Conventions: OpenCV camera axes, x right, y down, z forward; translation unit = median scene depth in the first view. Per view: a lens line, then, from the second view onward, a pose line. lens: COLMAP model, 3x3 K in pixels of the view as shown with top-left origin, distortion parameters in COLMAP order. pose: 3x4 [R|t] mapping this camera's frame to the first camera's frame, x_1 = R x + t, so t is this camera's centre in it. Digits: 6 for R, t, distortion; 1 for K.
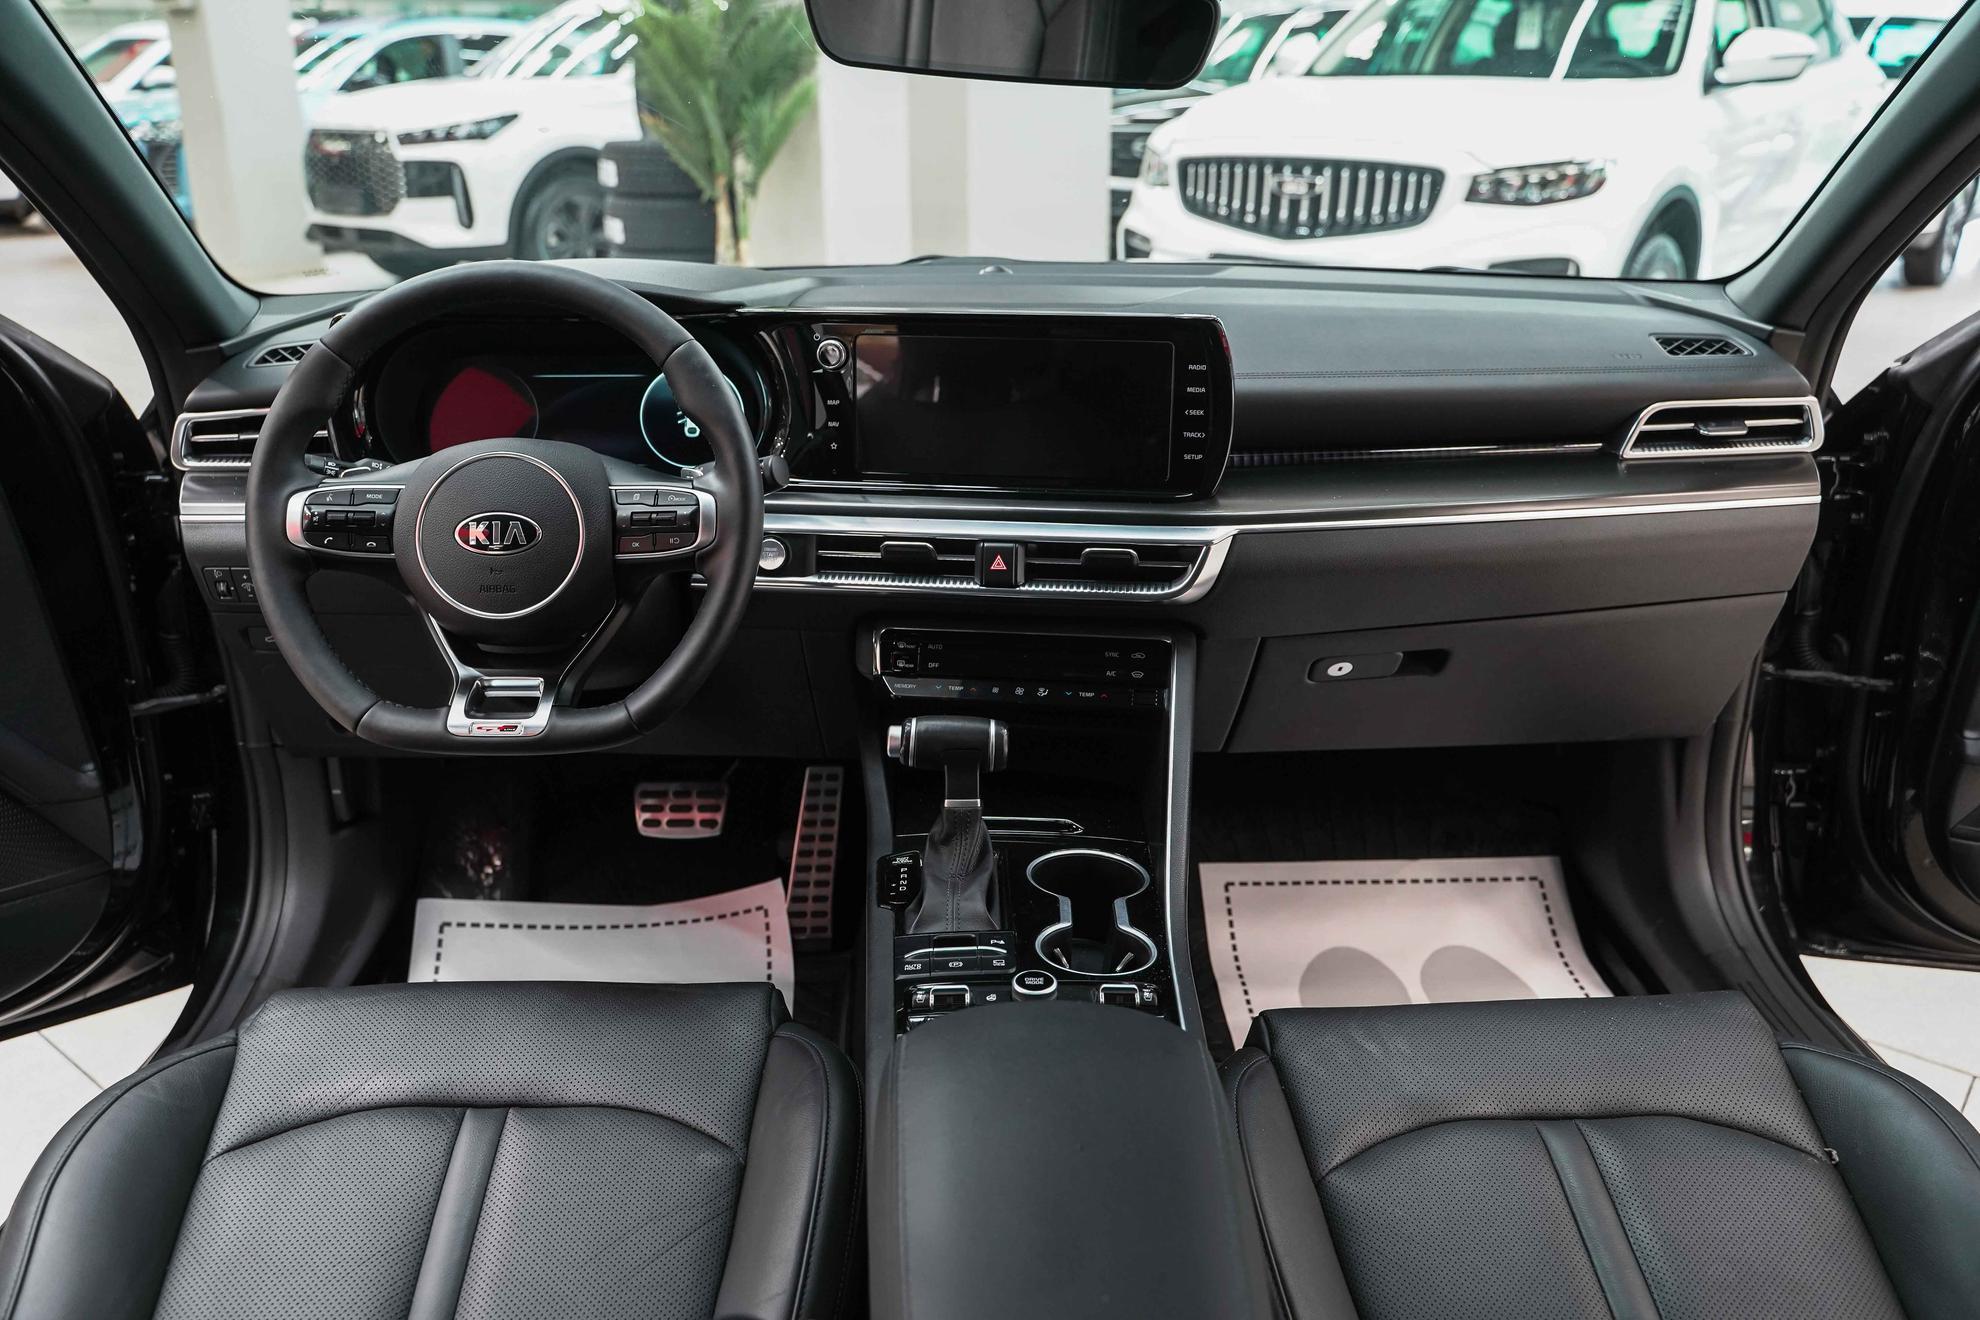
lens RADIAL K [[1575.3, 0, 983.6], [0, 1575.3, 655.4], [0, 0, 1]] dist [-0.011795, -0.006452]
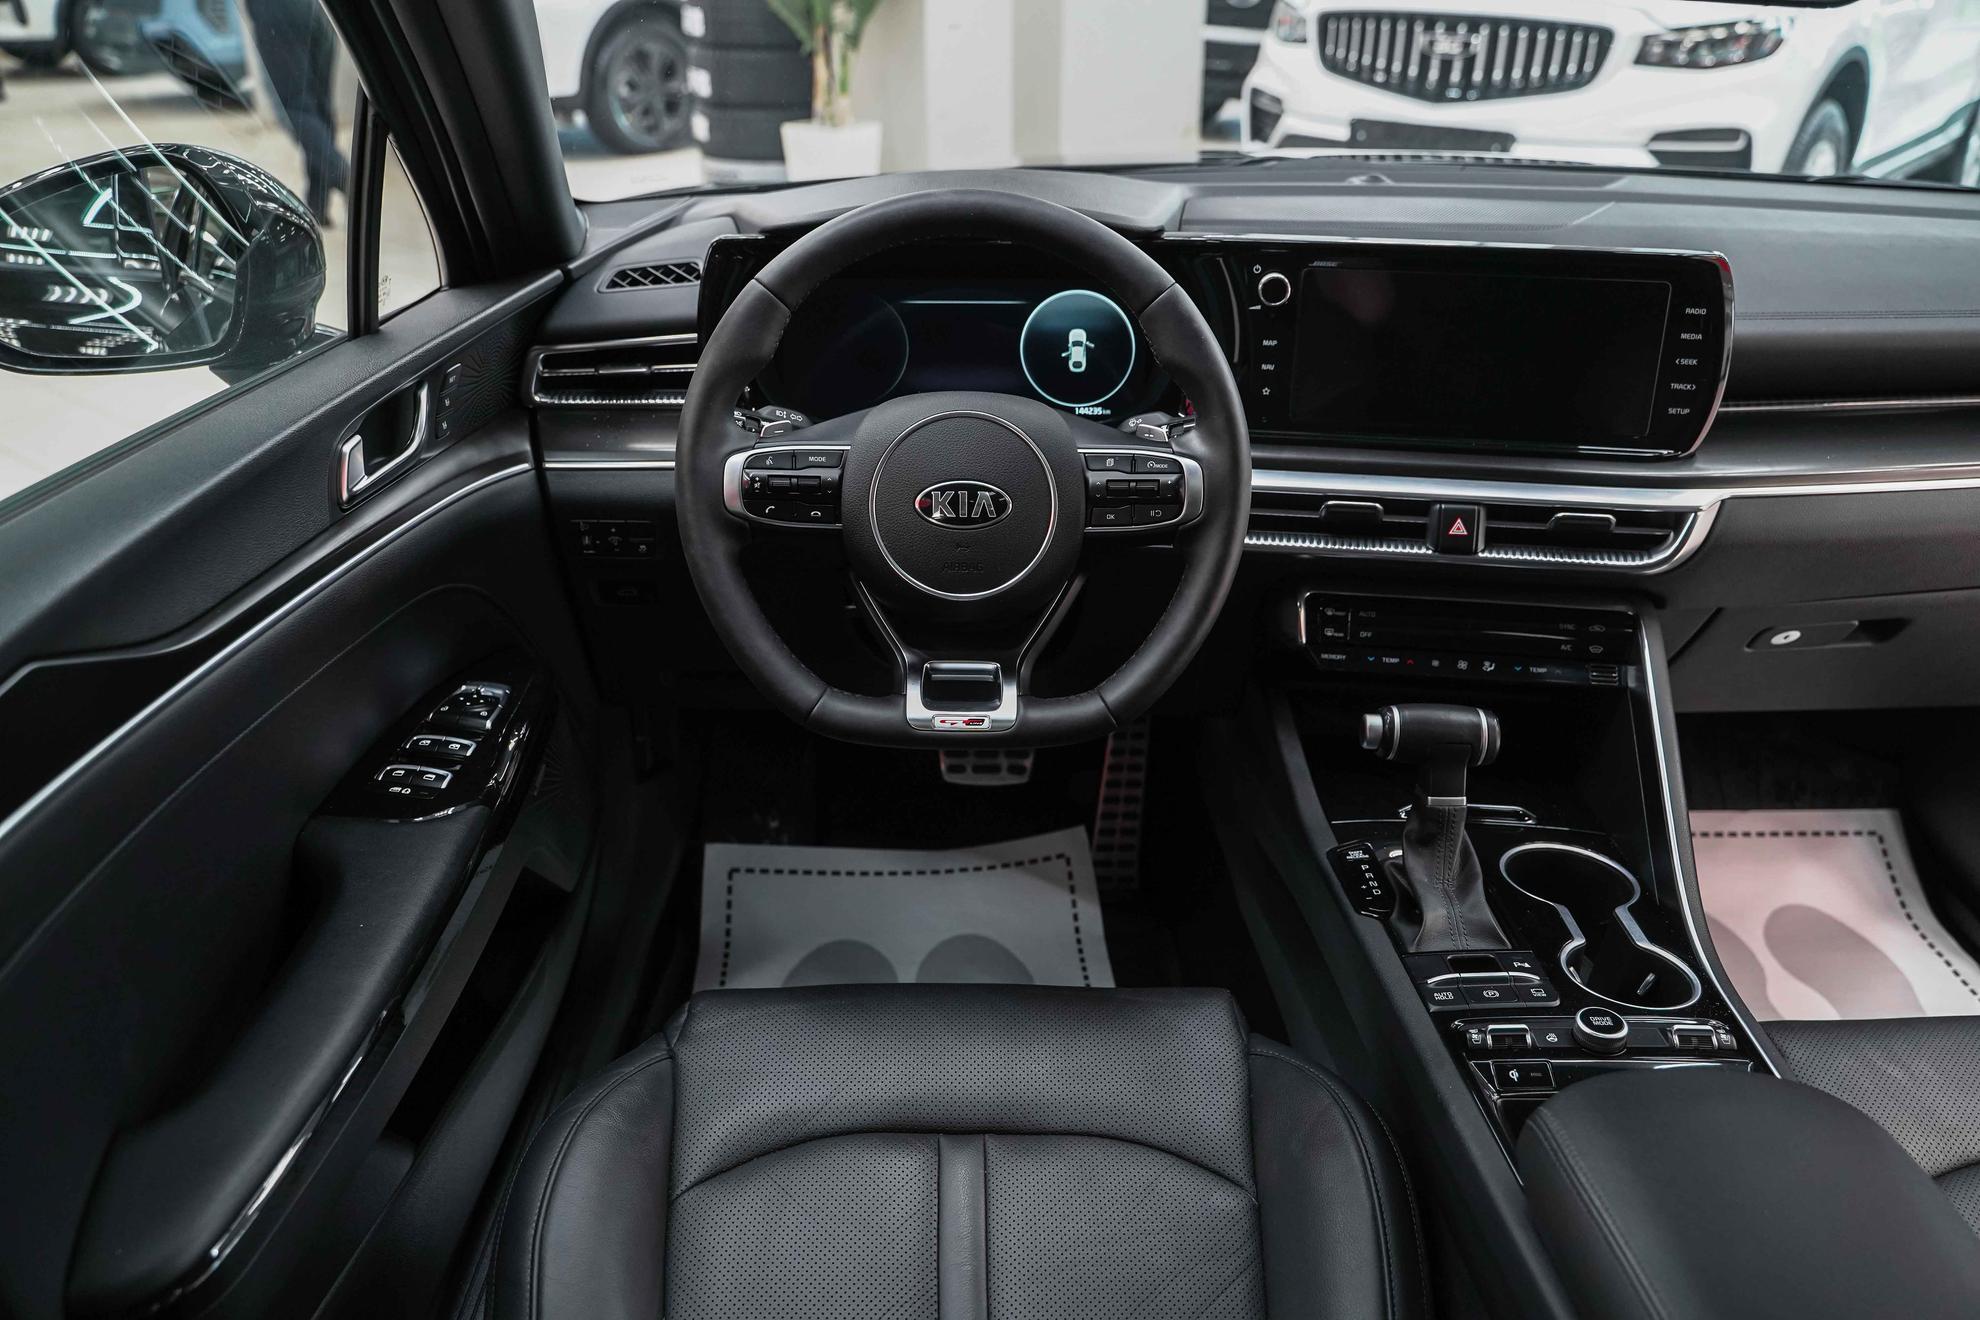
lens RADIAL K [[1578.6, 0, 986.7], [0, 1578.6, 653.8], [0, 0, 1]] dist [-0.017349, 0.008261]
pose [[0.999841, 0.011974, -0.013244, -0.235097], [-0.010736, 0.995894, 0.089888, -0.061253], [0.014266, -0.089732, 0.995864, 0.084269]]
